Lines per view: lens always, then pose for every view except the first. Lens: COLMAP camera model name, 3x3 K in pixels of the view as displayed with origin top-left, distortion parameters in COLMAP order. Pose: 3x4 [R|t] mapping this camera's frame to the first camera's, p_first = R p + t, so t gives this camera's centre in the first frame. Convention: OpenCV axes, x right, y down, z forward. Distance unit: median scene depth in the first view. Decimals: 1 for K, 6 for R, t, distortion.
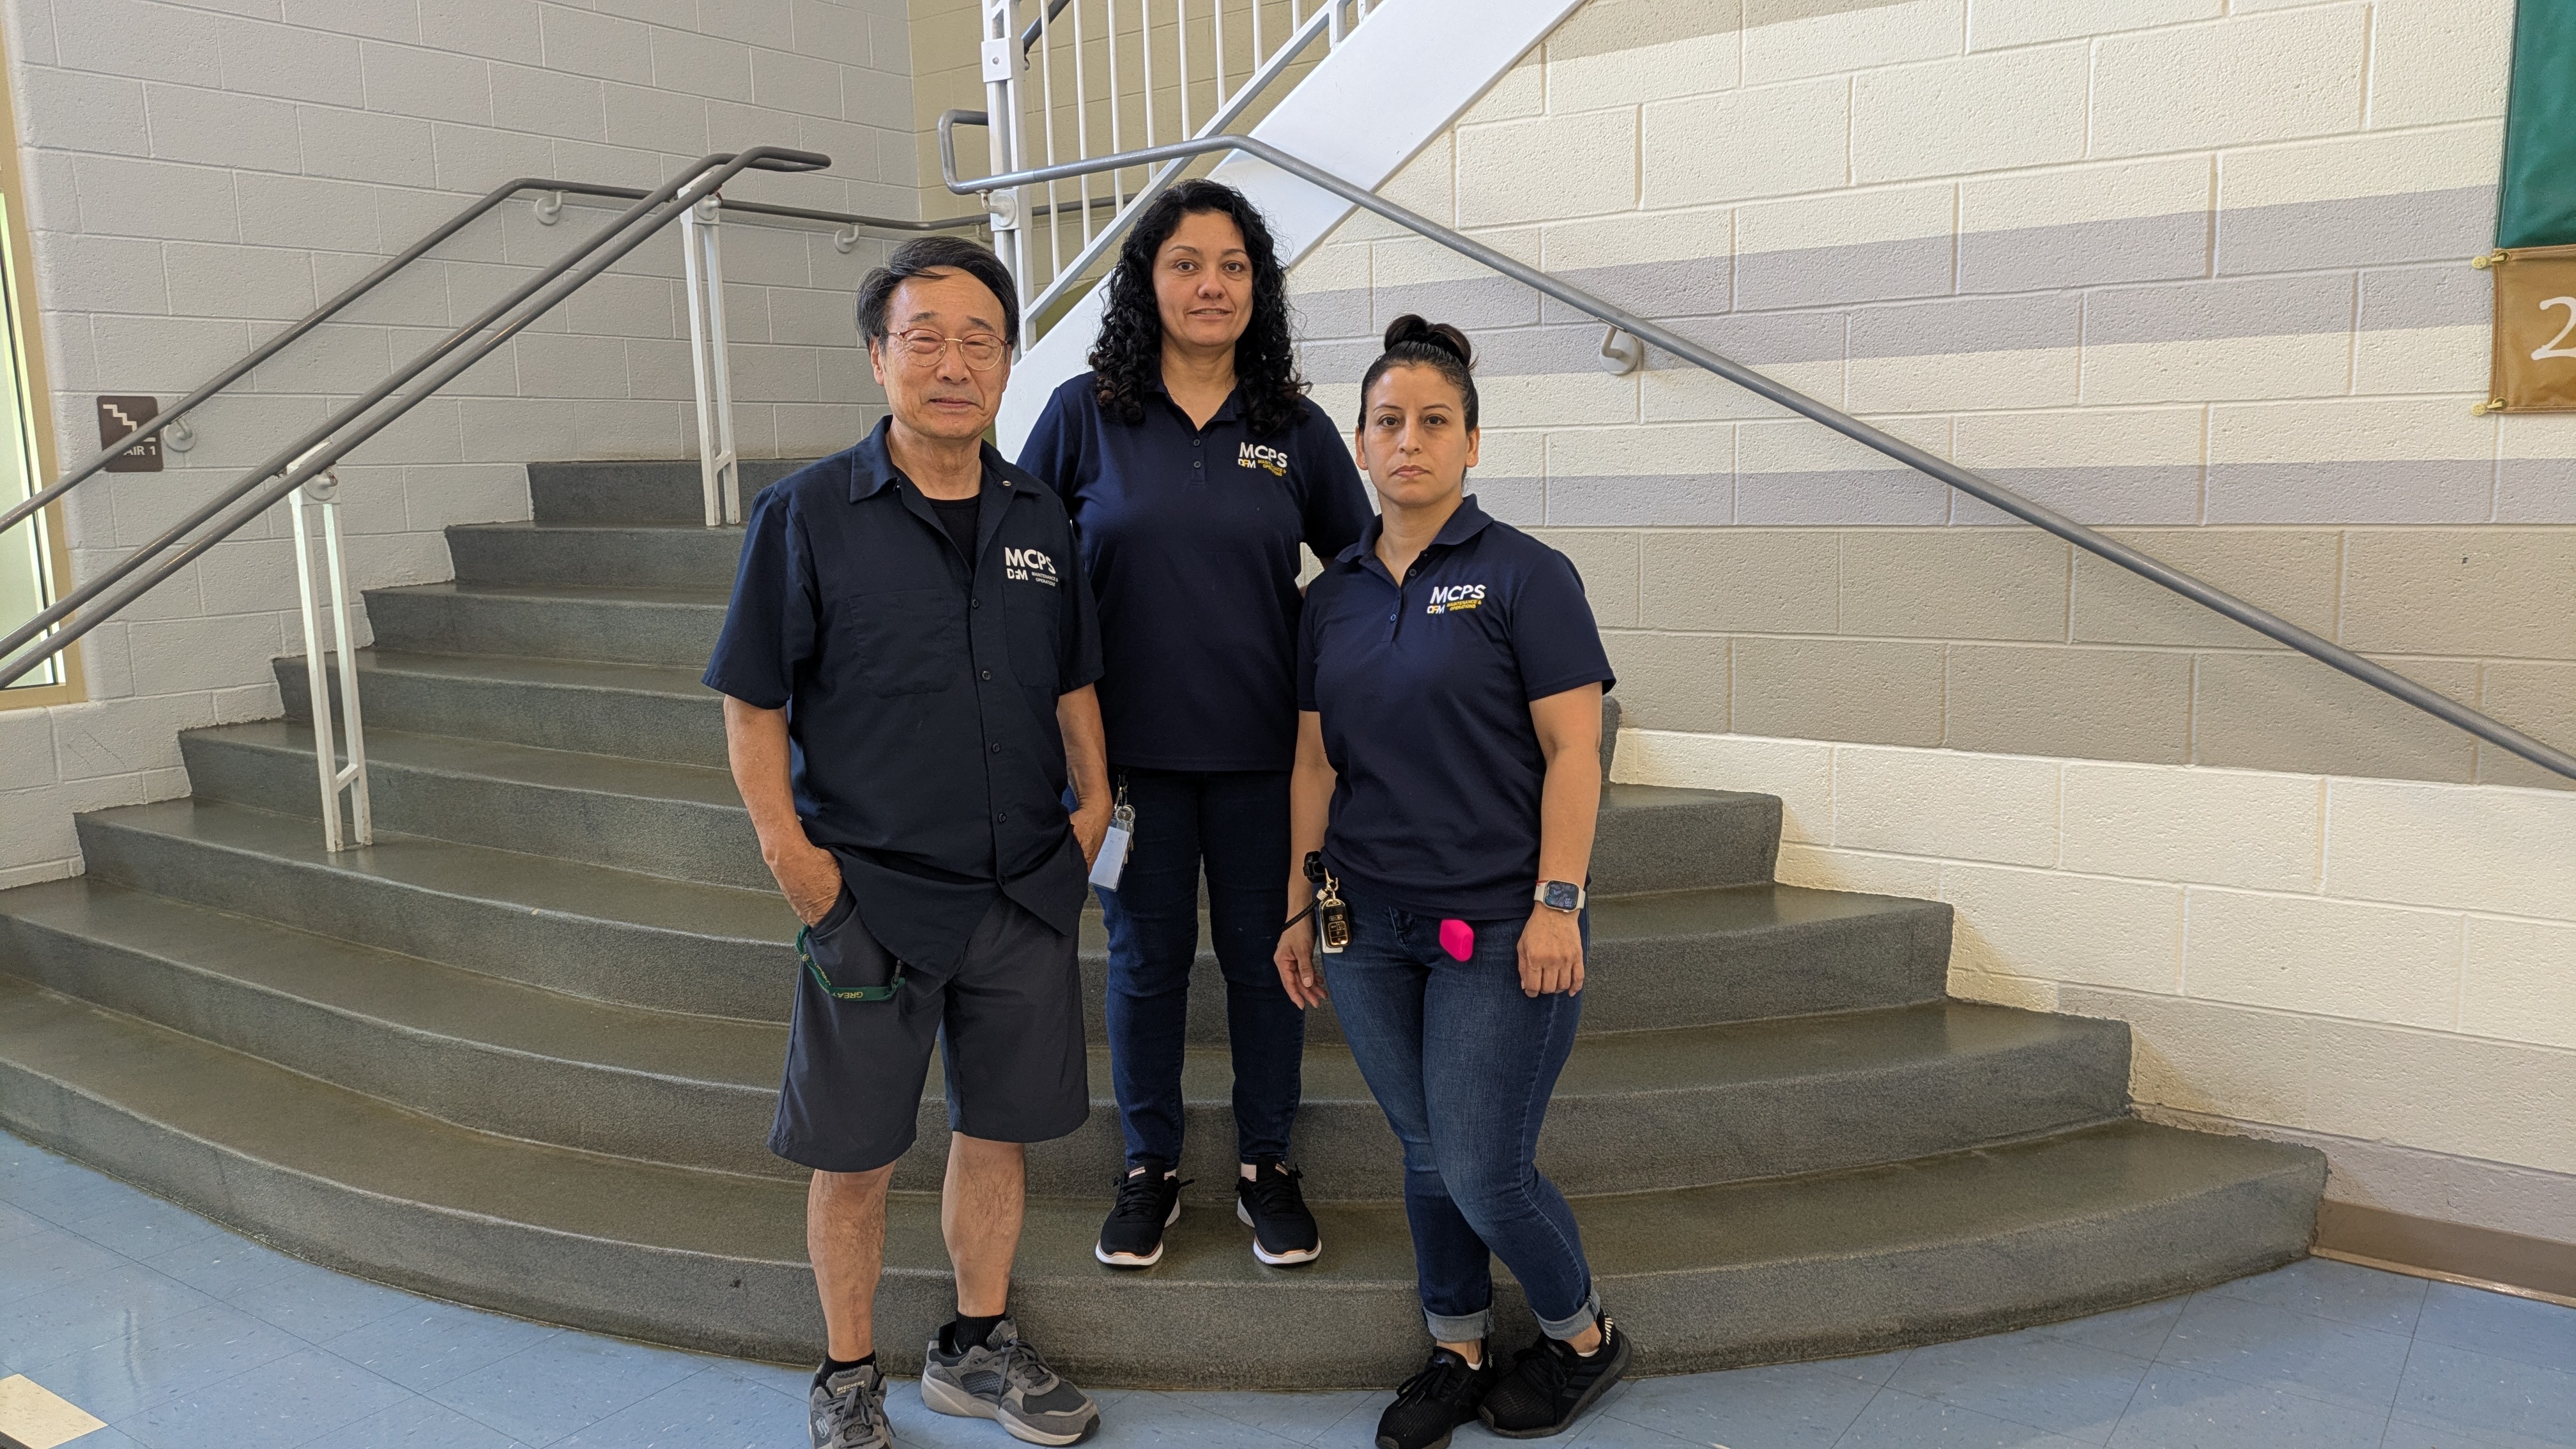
lens RADIAL K [[1905.5, 0, 1272.2], [0, 1905.5, 734.3], [0, 0, 1]] dist [0.046132, -0.041011]
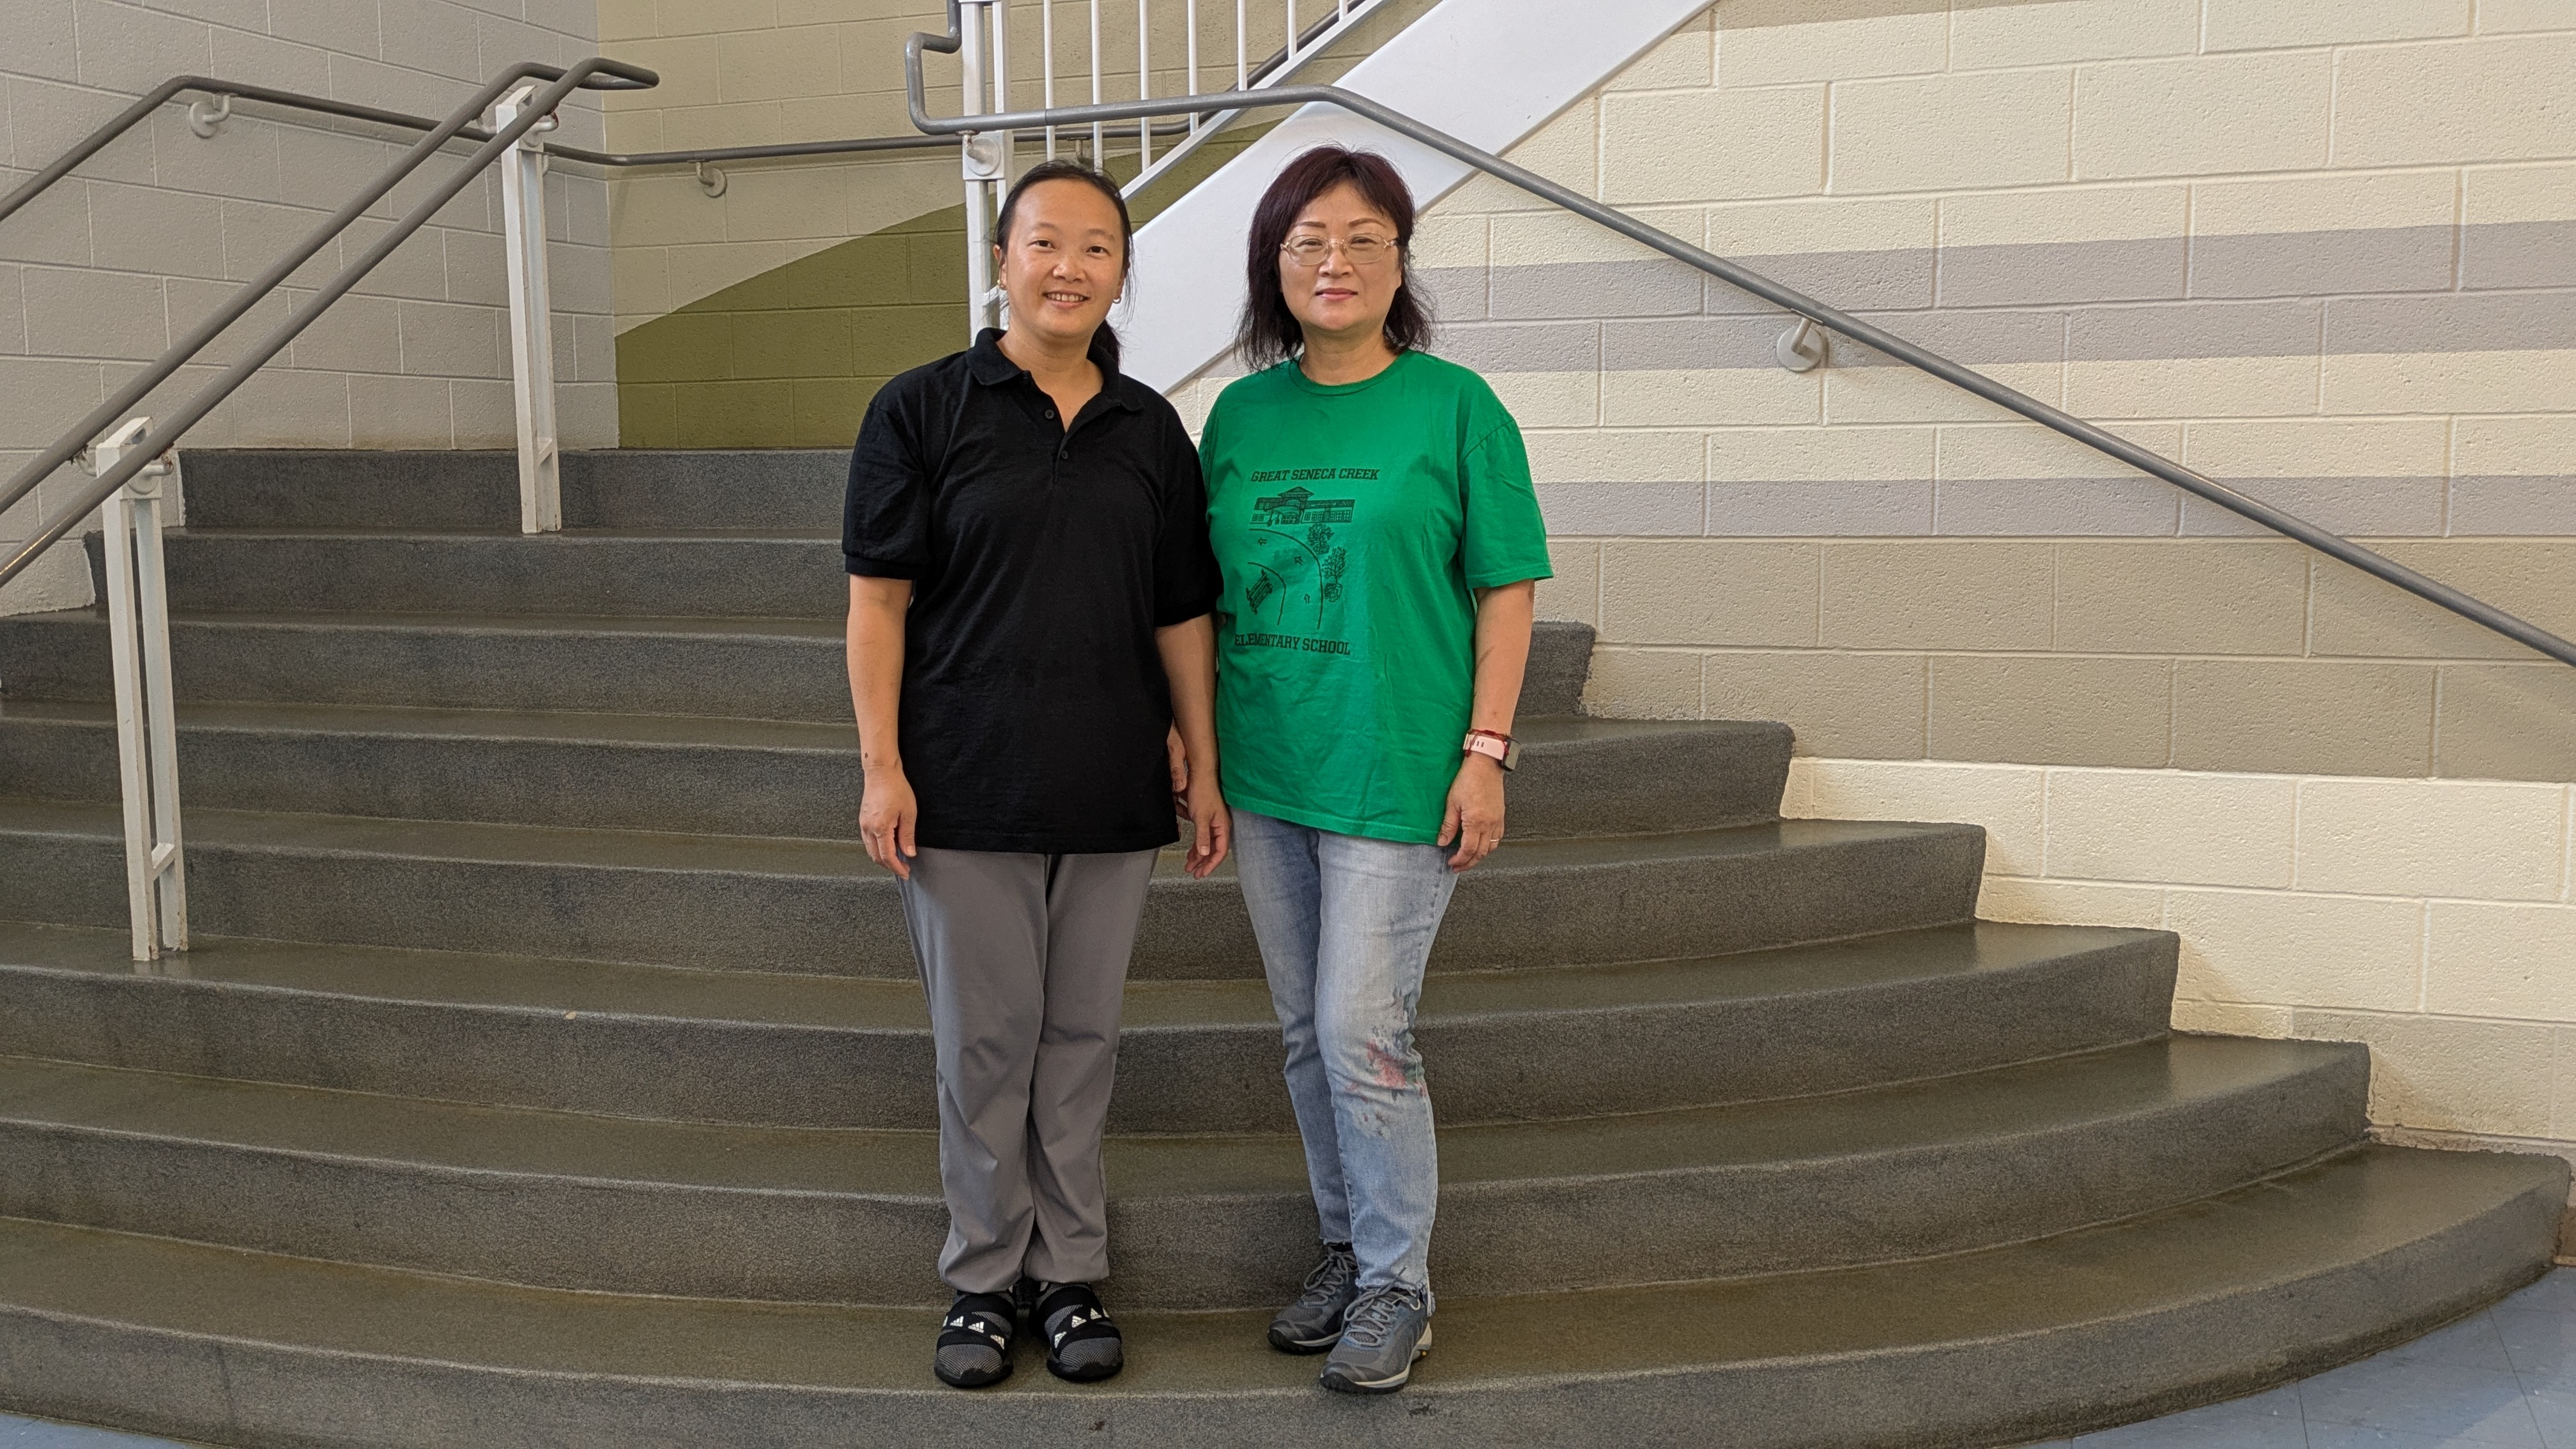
lens RADIAL K [[2388.5, 0, 1245.2], [0, 2388.5, 732.9], [0, 0, 1]] dist [0.033681, 0.000000]
pose [[0.962626, -0.015692, 0.270378, -0.410688], [0.024690, 0.999248, -0.029912, 0.013743], [-0.269706, 0.035469, 0.962289, -0.029074]]
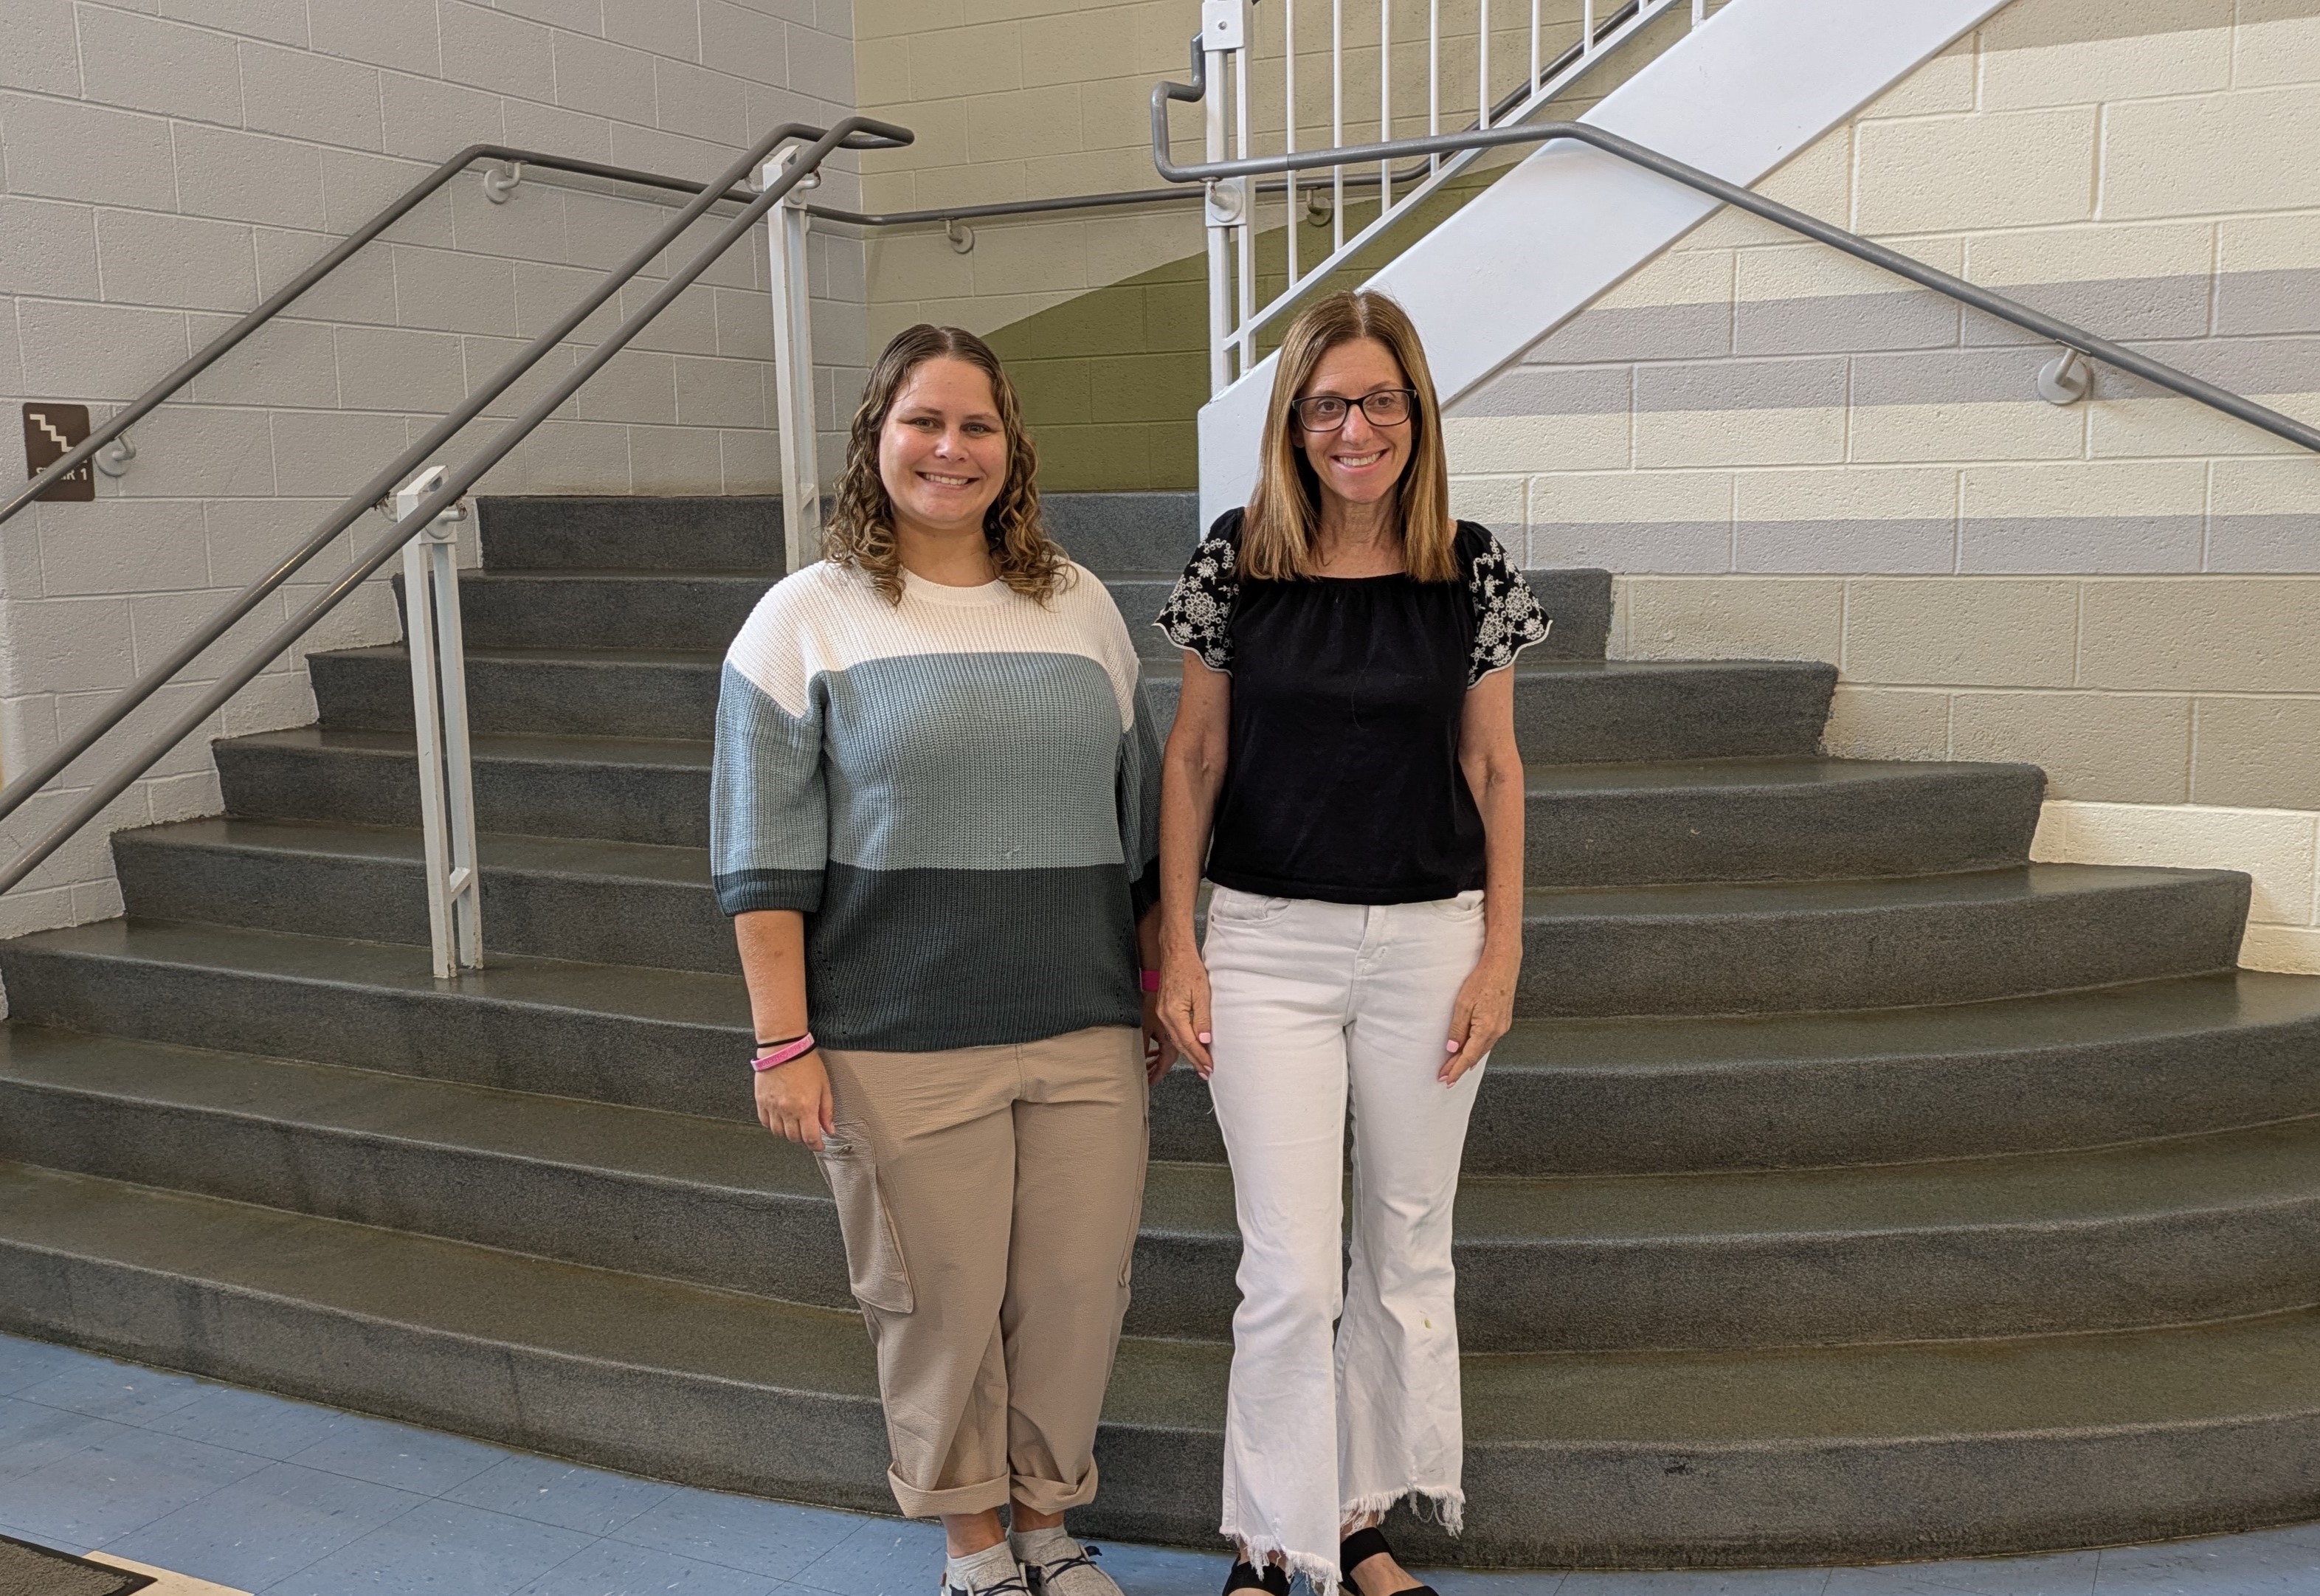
lens RADIAL K [[2199.5, 0, 1202.2], [0, 2199.5, 827.1], [0, 0, 1]] dist [0.036651, 0.000000]
pose [[0.985833, -0.014913, 0.167067, -0.413595], [0.014918, 0.999888, 0.001226, 0.002312], [-0.167066, 0.001283, 0.985945, 0.049101]]
